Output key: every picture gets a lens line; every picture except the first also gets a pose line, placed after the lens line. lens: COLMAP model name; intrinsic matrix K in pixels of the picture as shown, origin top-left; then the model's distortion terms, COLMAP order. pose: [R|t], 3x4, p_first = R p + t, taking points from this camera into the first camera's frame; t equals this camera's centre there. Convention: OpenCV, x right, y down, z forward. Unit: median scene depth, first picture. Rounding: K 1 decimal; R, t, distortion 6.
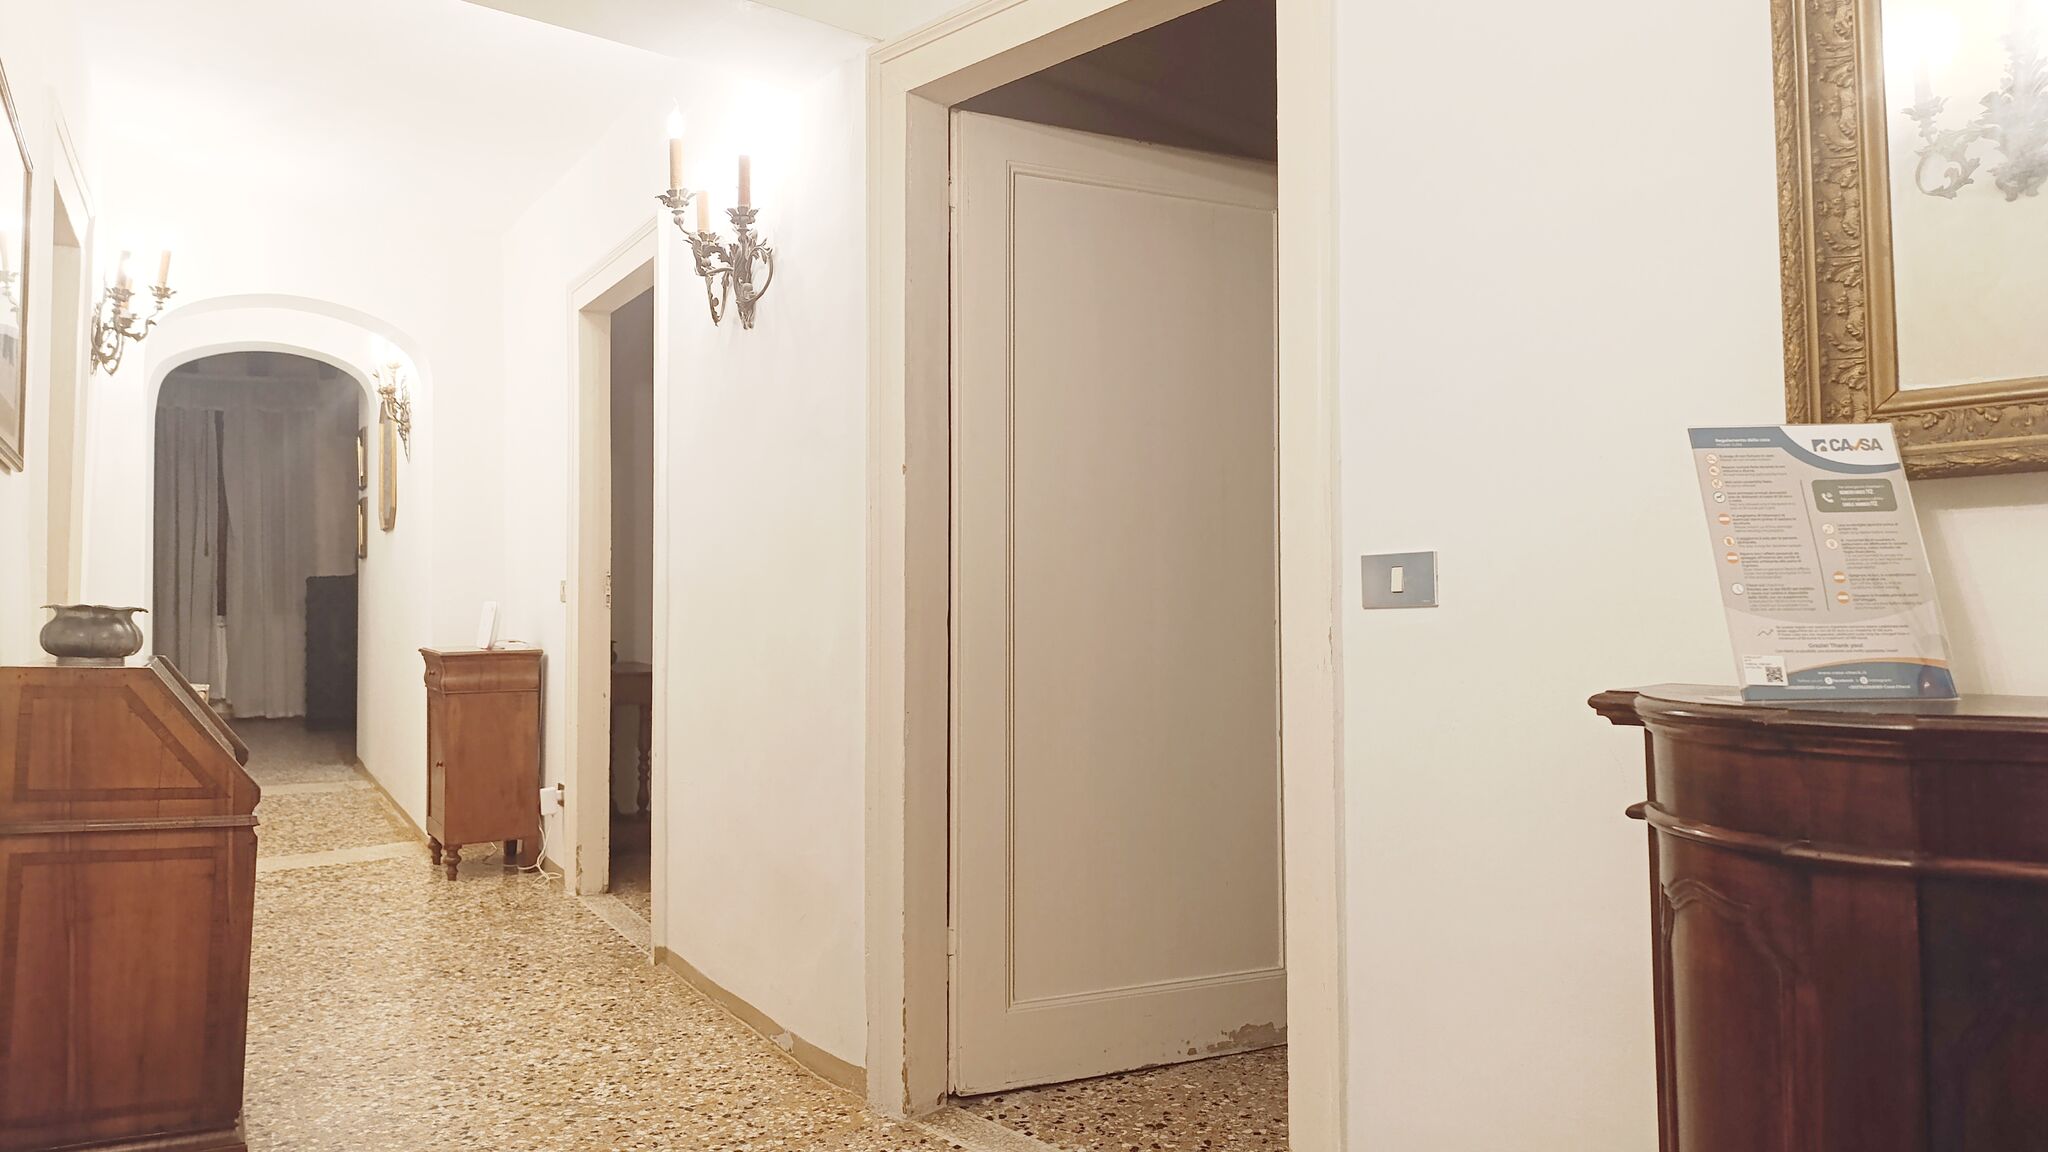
lens RADIAL K [[1385.2, 0, 1011.0], [0, 1385.2, 566.5], [0, 0, 1]] dist [0.035468, -0.039947]
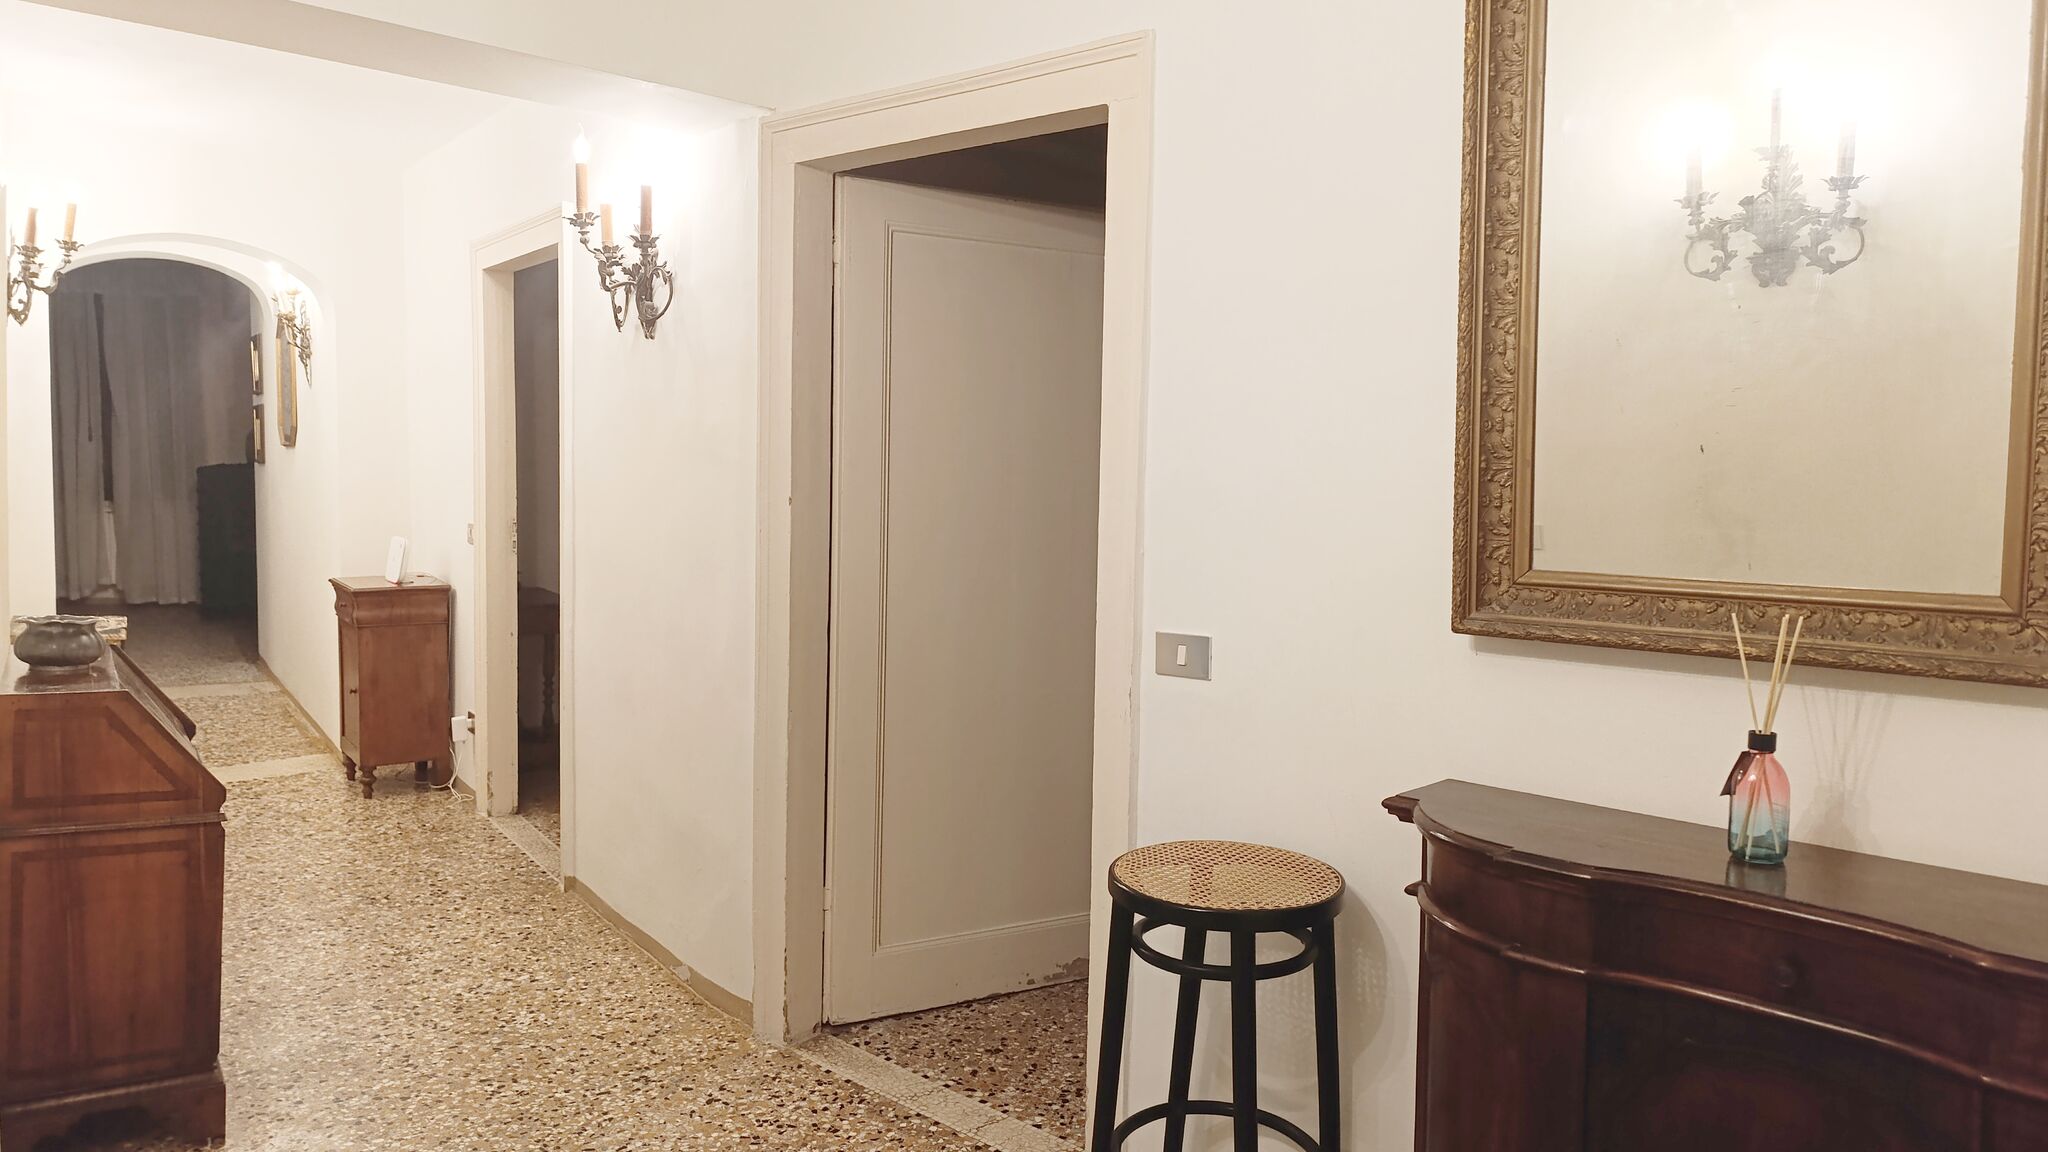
lens RADIAL K [[1385.2, 0, 1011.0], [0, 1385.2, 566.5], [0, 0, 1]] dist [0.035468, -0.039947]
pose [[0.997239, 0.017754, 0.072106, 0.020724], [-0.024960, 0.994643, 0.100306, -0.119446], [-0.069939, -0.101829, 0.992340, -0.136665]]
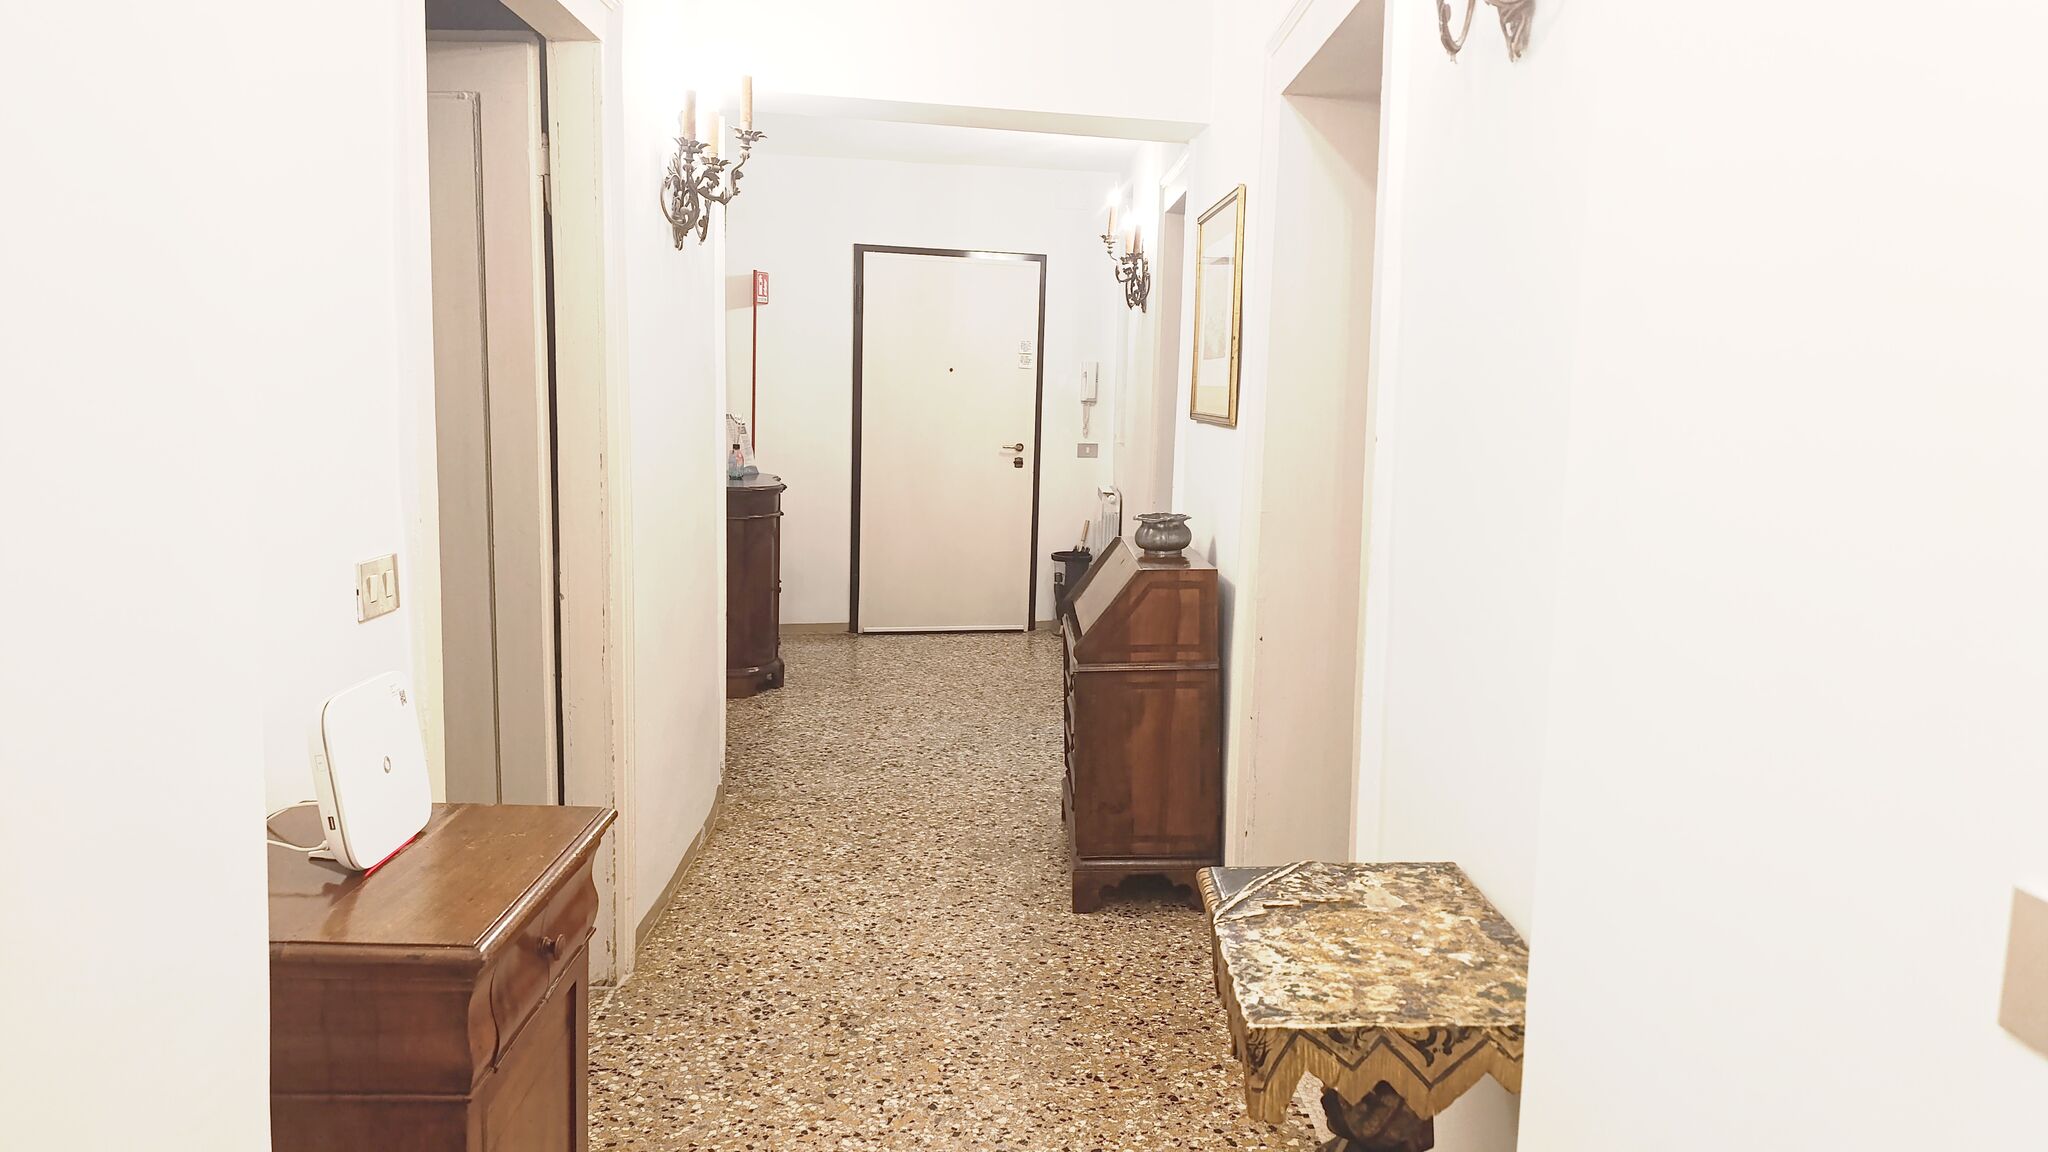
lens RADIAL K [[1414.6, 0, 1036.8], [0, 1414.6, 565.5], [0, 0, 1]] dist [0.064590, -0.071823]
pose [[-0.875688, -0.083101, 0.475674, -1.058491], [-0.044983, 0.994836, 0.090987, -0.046465], [-0.480778, 0.058279, -0.874903, 2.016150]]
